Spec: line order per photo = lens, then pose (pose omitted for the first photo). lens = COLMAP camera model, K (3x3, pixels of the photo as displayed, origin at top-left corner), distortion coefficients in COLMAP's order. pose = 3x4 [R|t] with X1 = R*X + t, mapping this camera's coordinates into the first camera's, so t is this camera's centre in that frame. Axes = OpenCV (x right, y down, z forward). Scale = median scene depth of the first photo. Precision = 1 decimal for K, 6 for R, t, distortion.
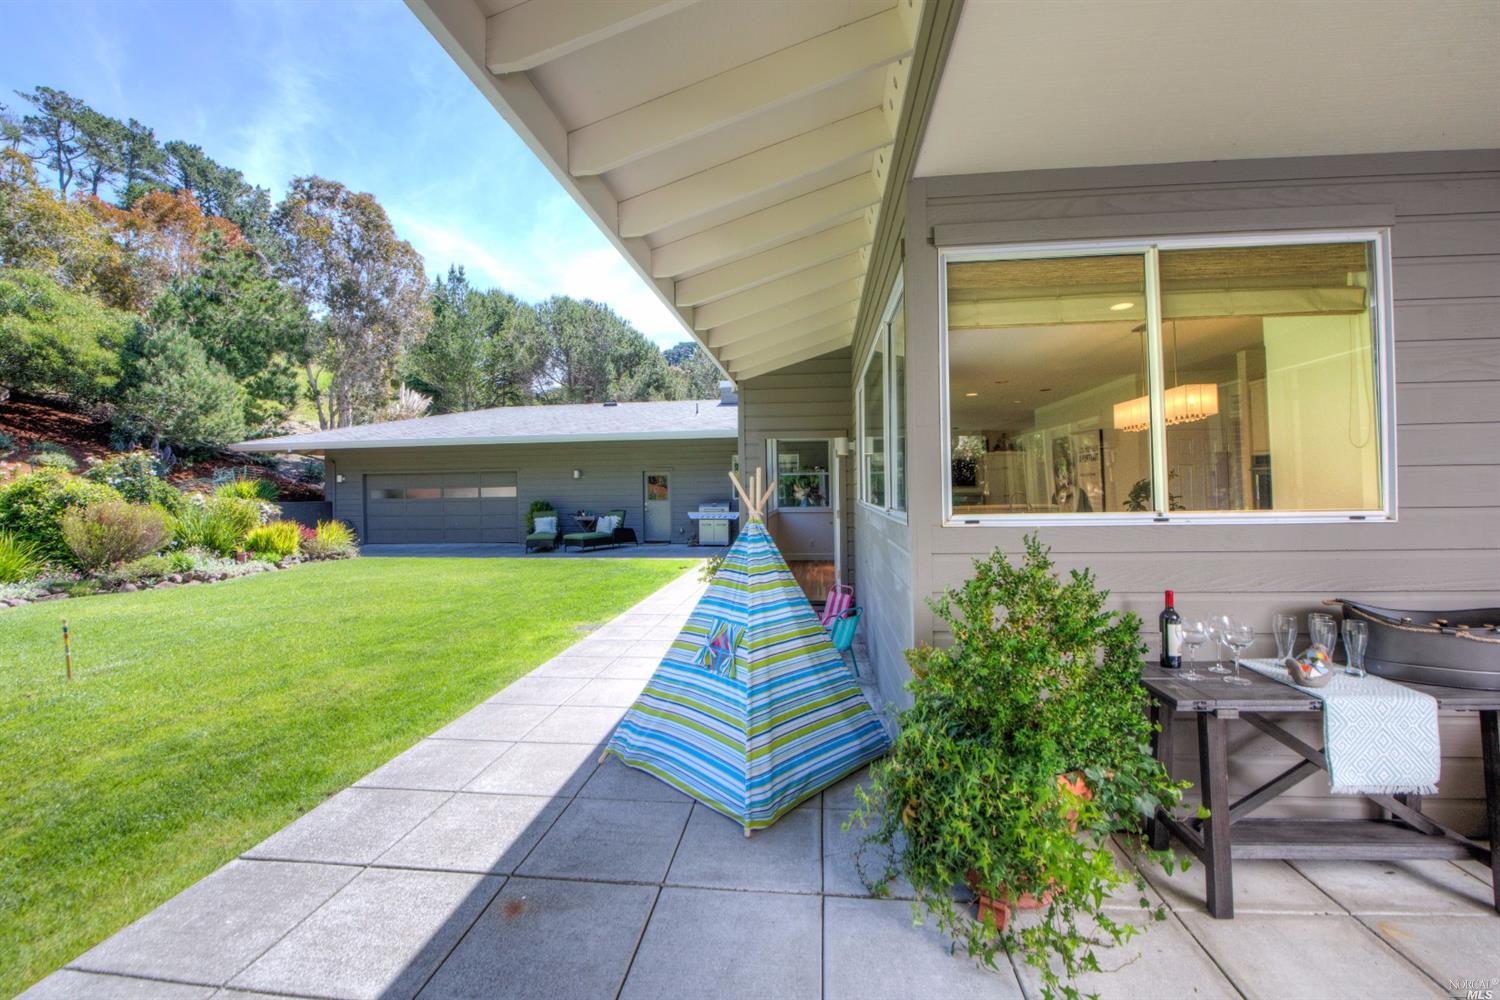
lens RADIAL K [[606.9, 0, 747.4], [0, 606.9, 485.0], [0, 0, 1]] dist [-0.012570, -0.000581]
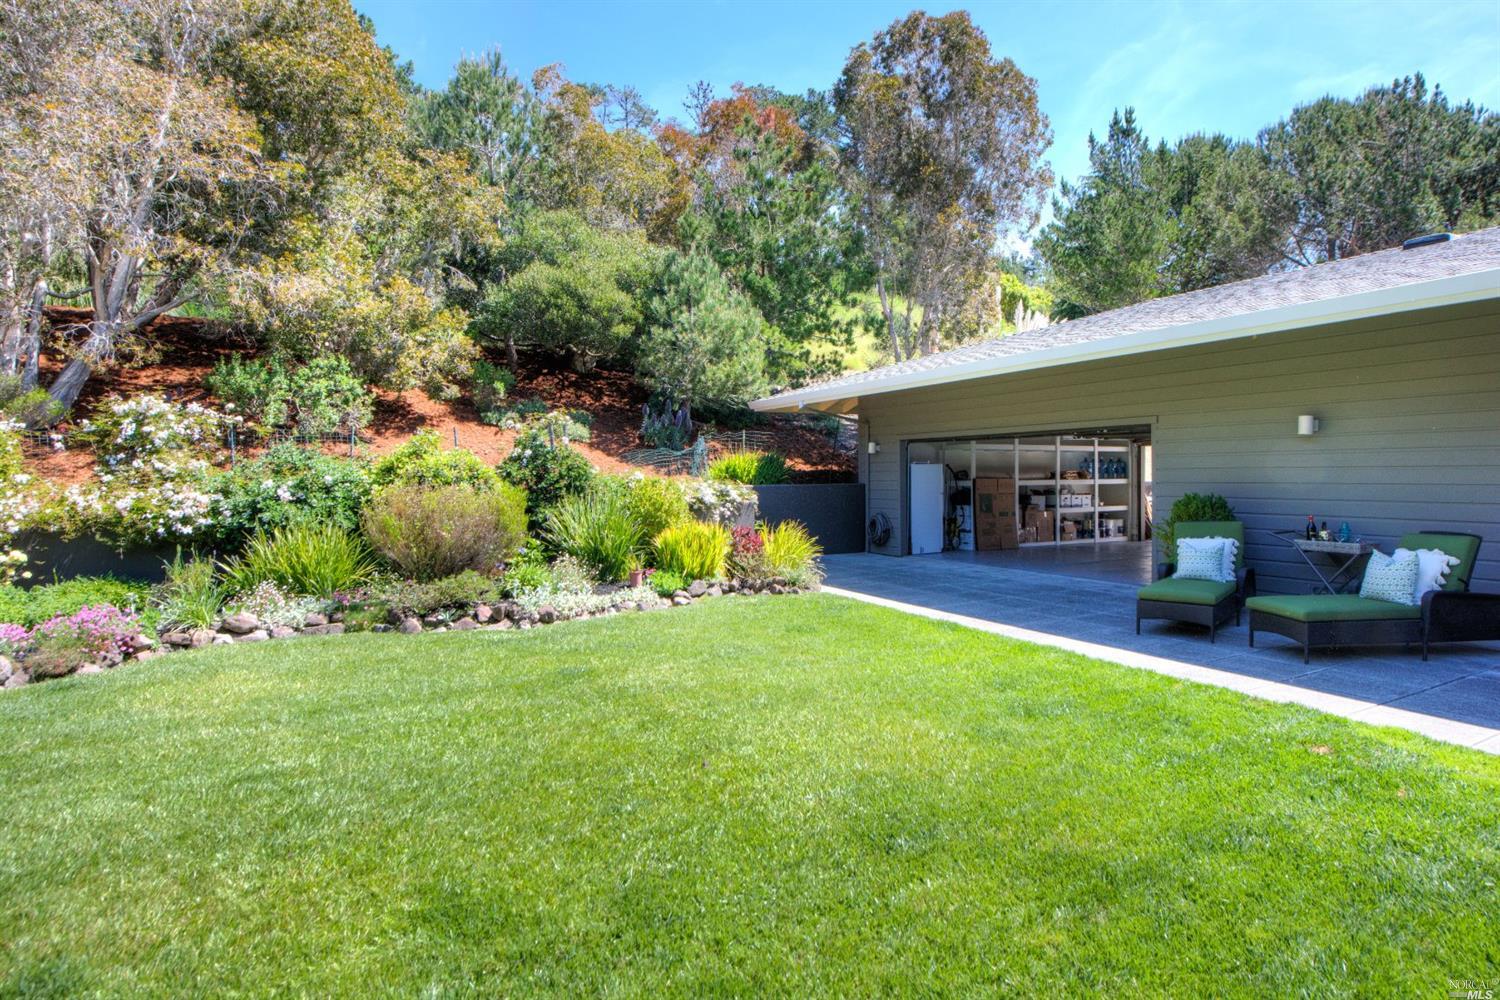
lens RADIAL K [[761.8, 0, 771.0], [0, 761.8, 488.4], [0, 0, 1]] dist [-0.014463, 0.000286]
pose [[0.591266, 0.026447, -0.806043, -0.104650], [0.004980, 0.999323, 0.036442, 0.002574], [0.806462, -0.025561, 0.590734, 0.475707]]
